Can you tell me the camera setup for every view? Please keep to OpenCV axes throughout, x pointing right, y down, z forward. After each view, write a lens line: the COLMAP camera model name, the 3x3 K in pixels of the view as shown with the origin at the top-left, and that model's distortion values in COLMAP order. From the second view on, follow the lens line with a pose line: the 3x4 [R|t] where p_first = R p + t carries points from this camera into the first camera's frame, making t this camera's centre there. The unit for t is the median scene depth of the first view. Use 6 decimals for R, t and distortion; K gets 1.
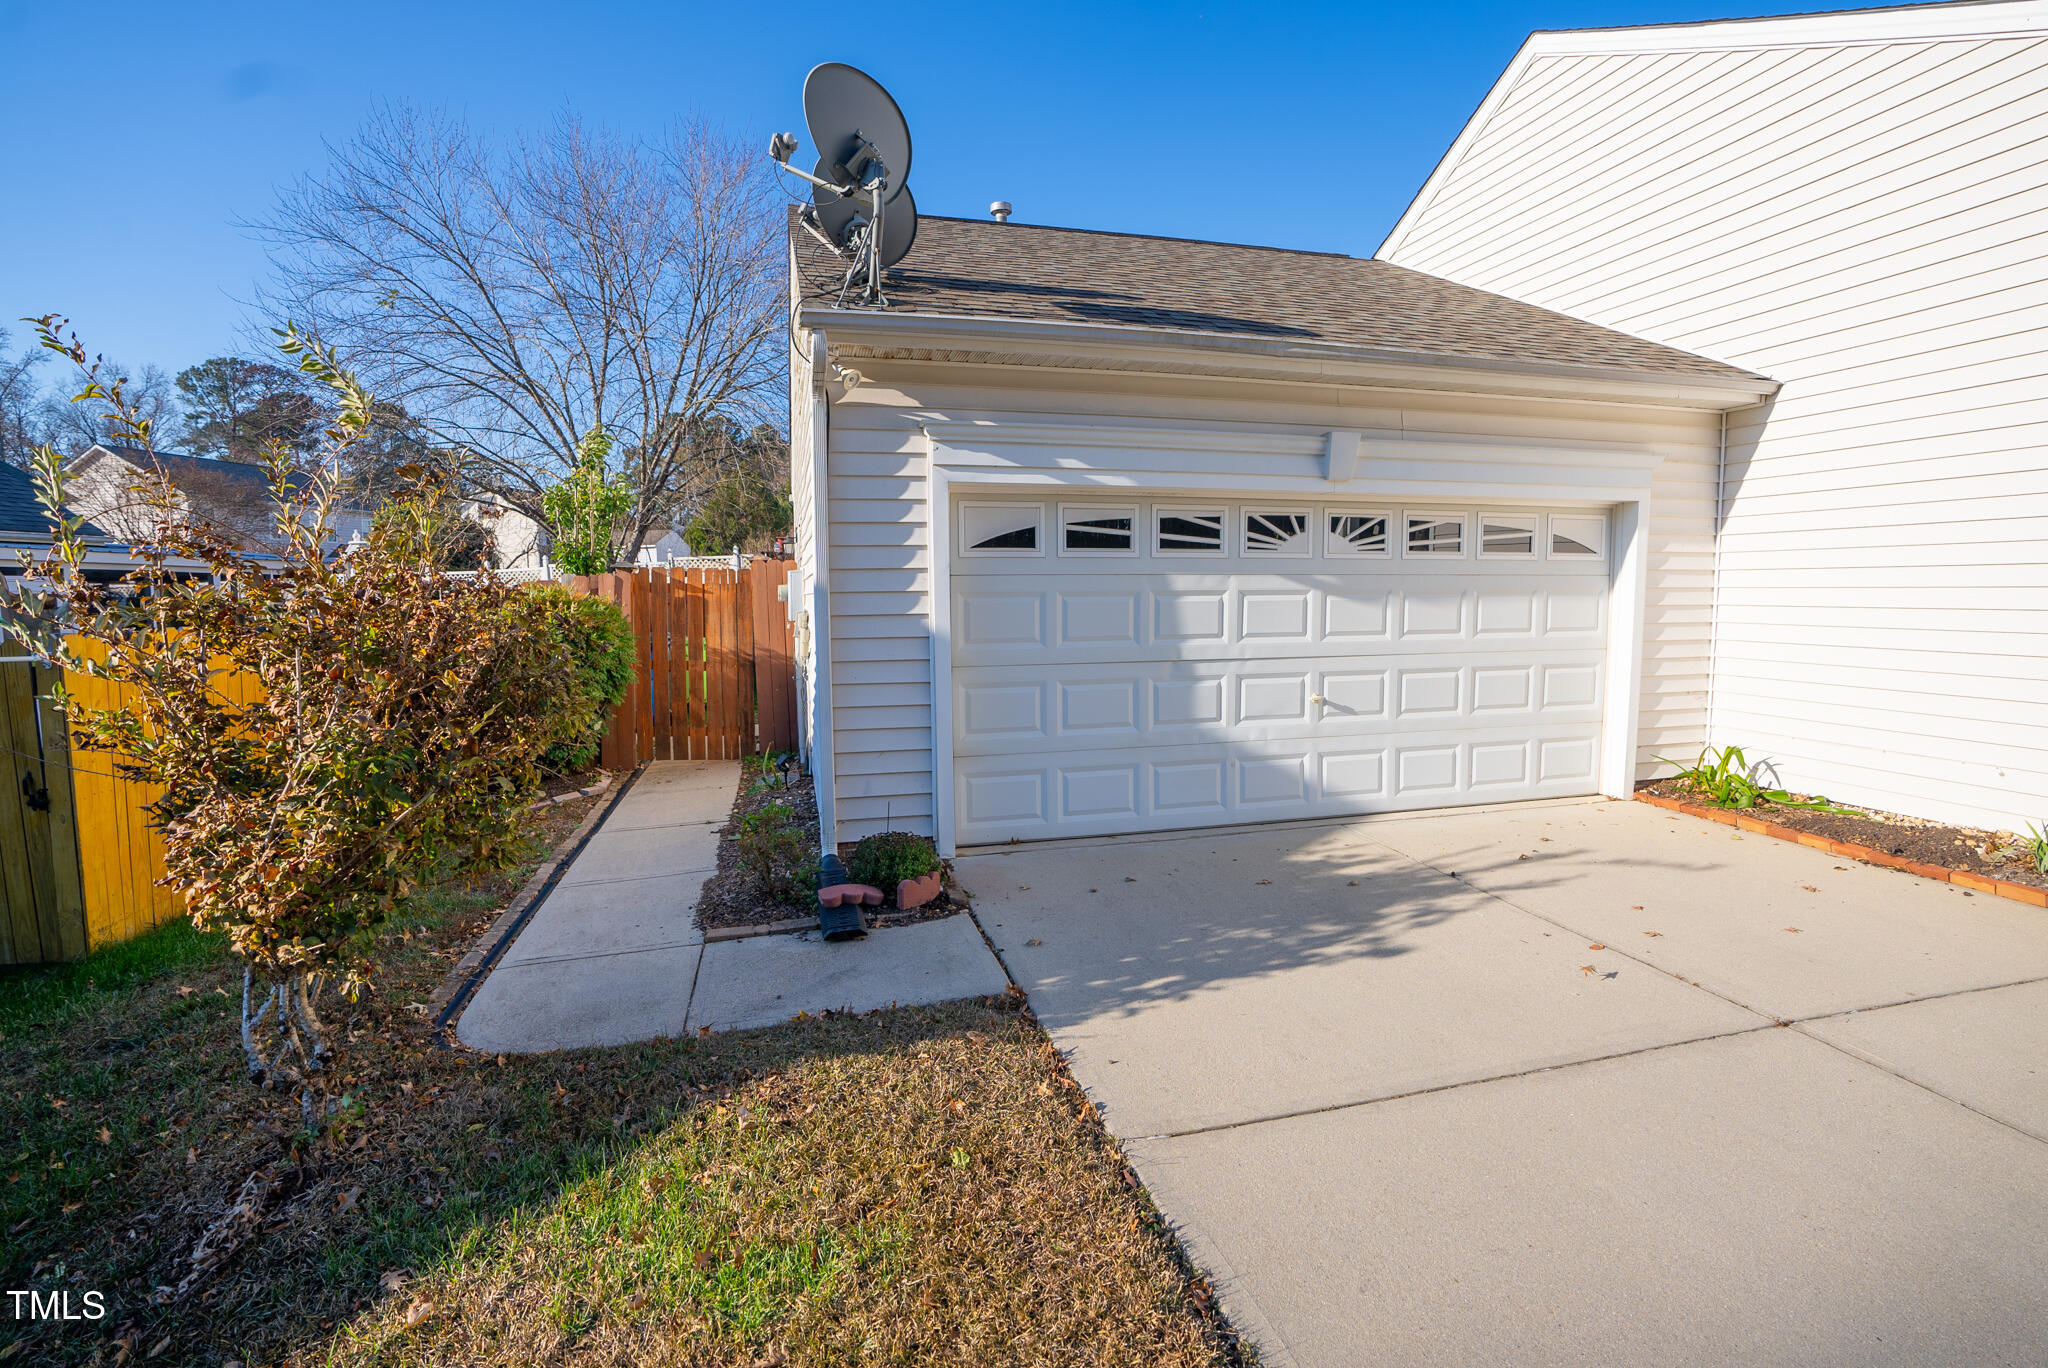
lens RADIAL K [[946.2, 0, 1030.5], [0, 946.2, 671.2], [0, 0, 1]] dist [-0.065711, 0.023377]
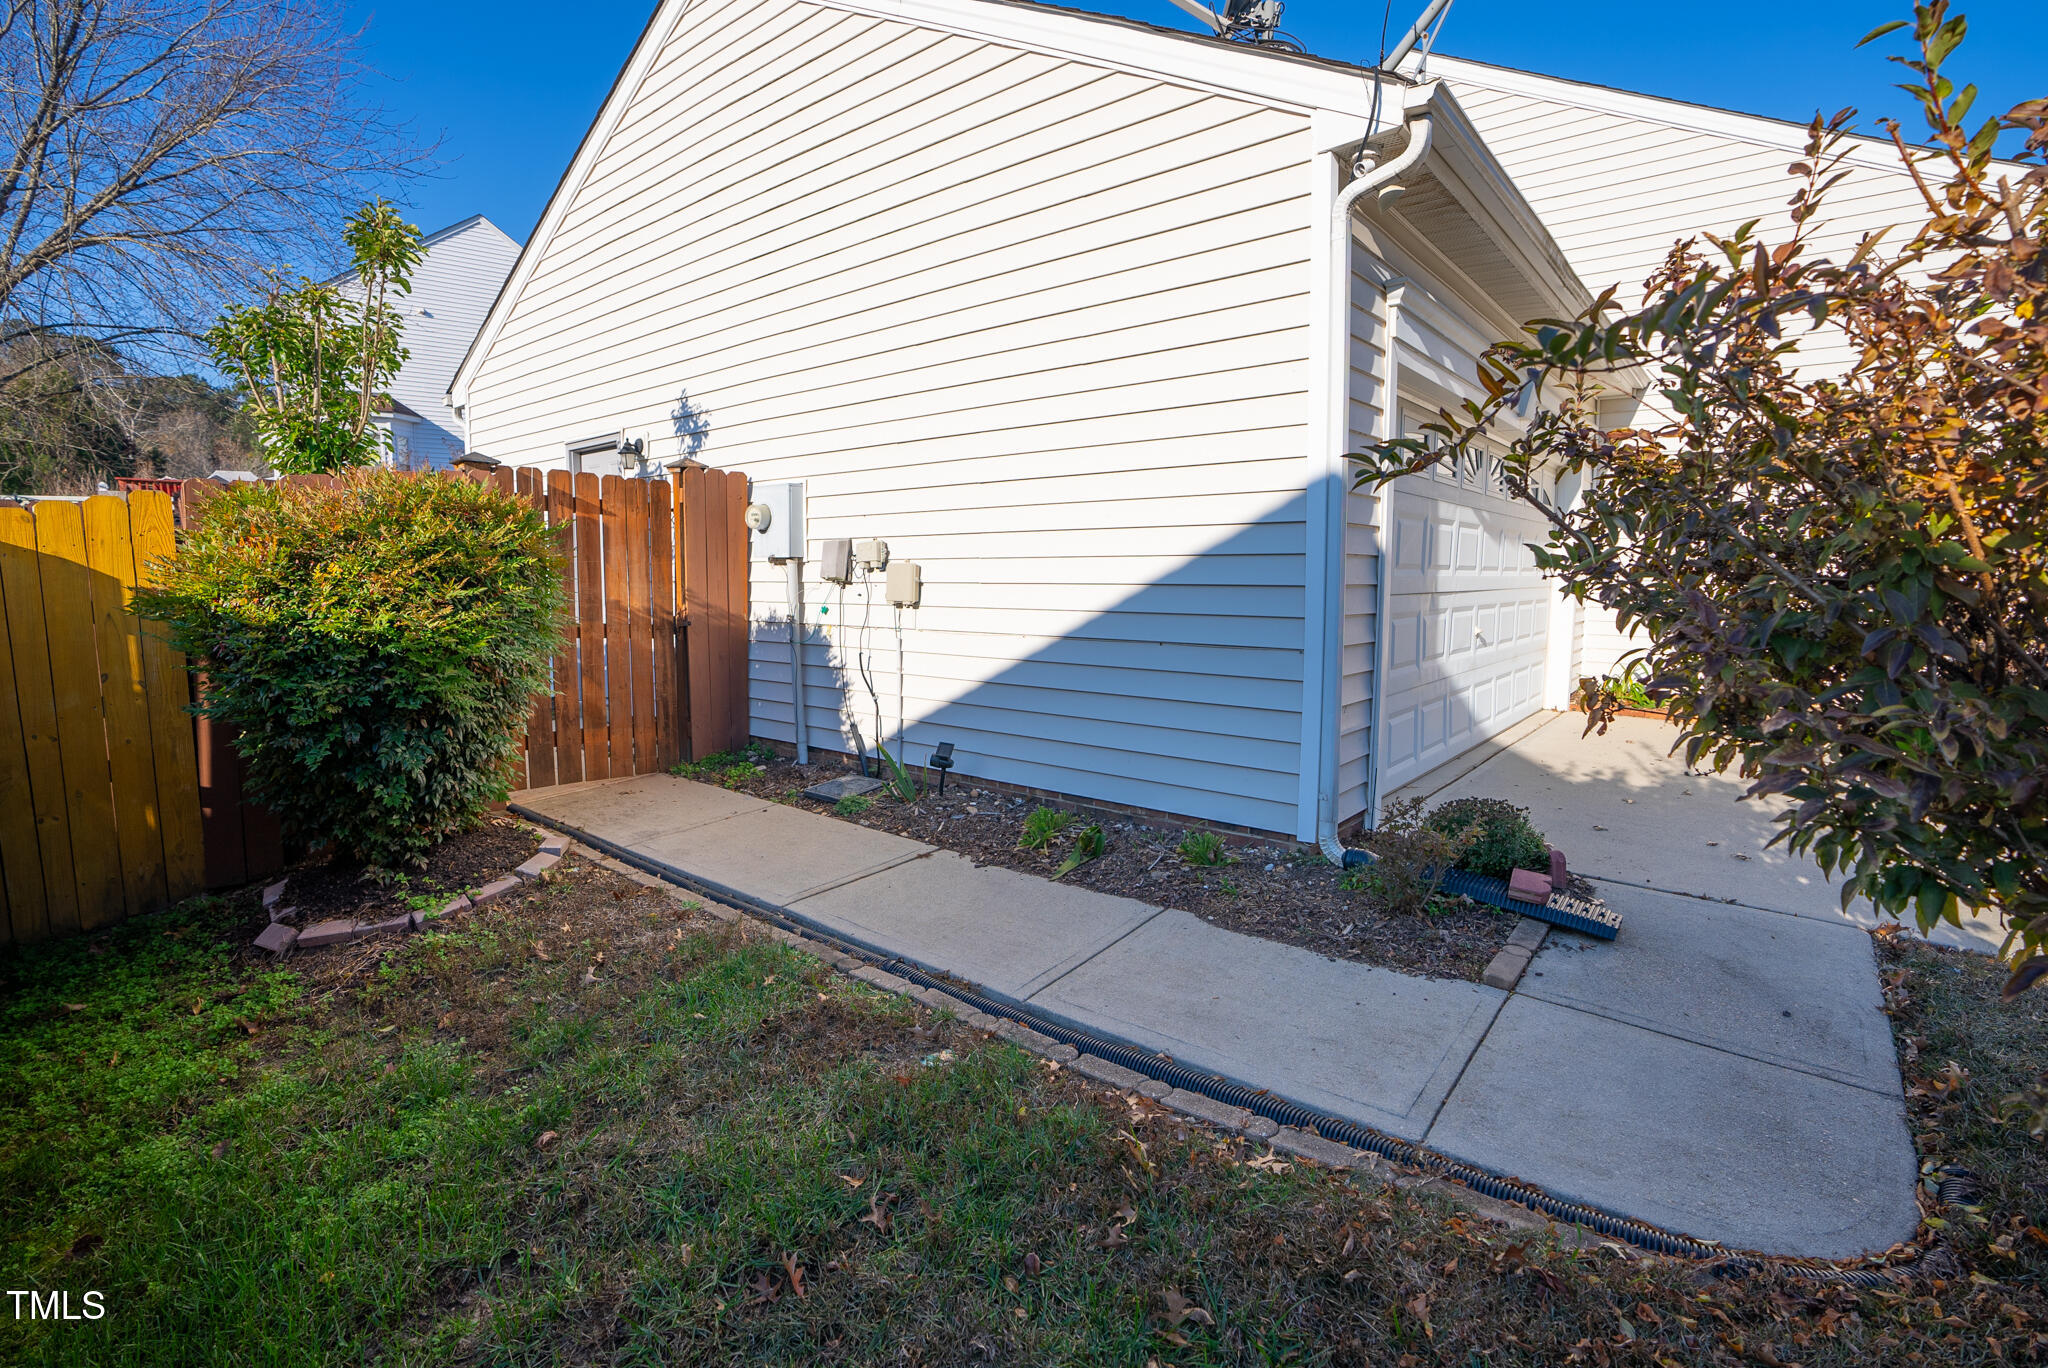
lens RADIAL K [[946.2, 0, 1017.0], [0, 946.2, 671.2], [0, 0, 1]] dist [-0.065711, 0.023377]
pose [[0.809880, -0.053637, 0.584138, -0.720462], [0.041719, 0.998556, 0.033848, 0.018475], [-0.585110, -0.003043, 0.810948, 0.481630]]
